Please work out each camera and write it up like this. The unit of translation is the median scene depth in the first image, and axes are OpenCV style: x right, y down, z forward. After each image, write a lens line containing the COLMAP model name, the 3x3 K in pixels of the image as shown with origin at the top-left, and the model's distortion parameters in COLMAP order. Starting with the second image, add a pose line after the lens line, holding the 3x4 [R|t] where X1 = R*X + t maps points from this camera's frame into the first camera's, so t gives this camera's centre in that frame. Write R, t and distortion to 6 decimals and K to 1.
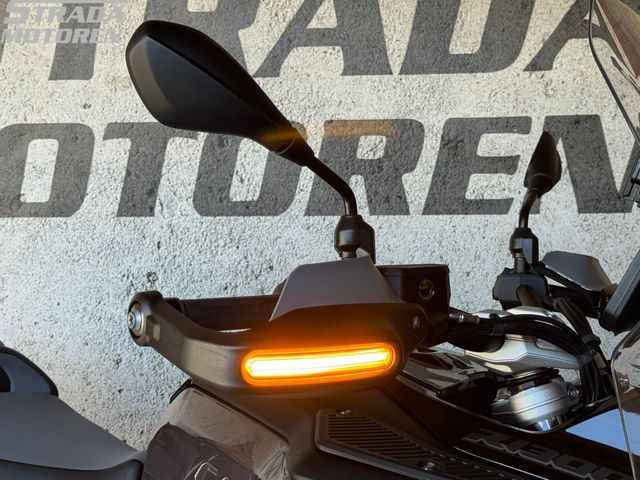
lens RADIAL K [[985.1, 0, 320.0], [0, 985.1, 240.0], [0, 0, 1]] dist [0.125427, -0.053077]
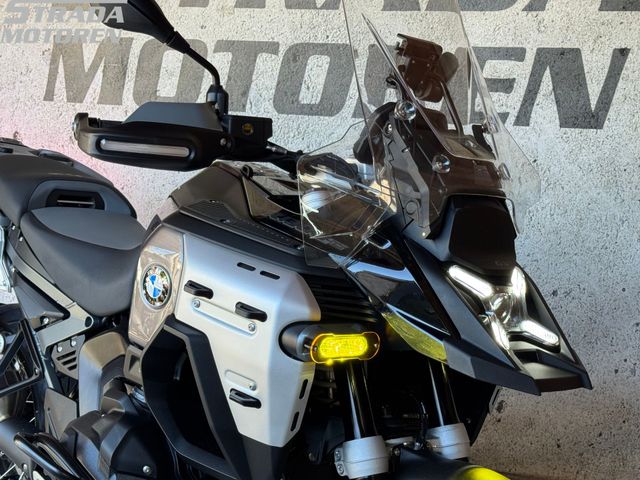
lens RADIAL K [[973.1, 0, 322.4], [0, 973.1, 224.3], [0, 0, 1]] dist [0.131210, -0.103668]
pose [[0.964982, 0.087357, -0.247344, 0.286834], [-0.074227, 0.995316, 0.061940, 0.040238], [0.251597, -0.041411, 0.966946, -0.276699]]
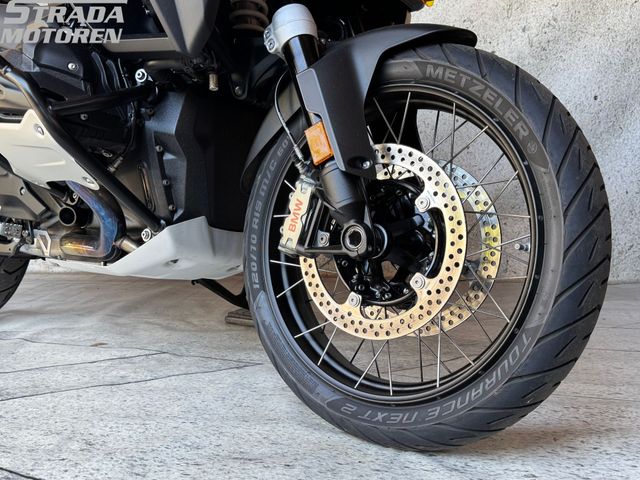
lens RADIAL K [[637.8, 0, 320.0], [0, 637.8, 240.0], [0, 0, 1]] dist [0.167047, -0.396783]
pose [[0.996613, 0.026869, -0.077715, 0.217705], [-0.028781, 0.999307, -0.023585, 0.408654], [0.077028, 0.025742, 0.996697, -0.068375]]
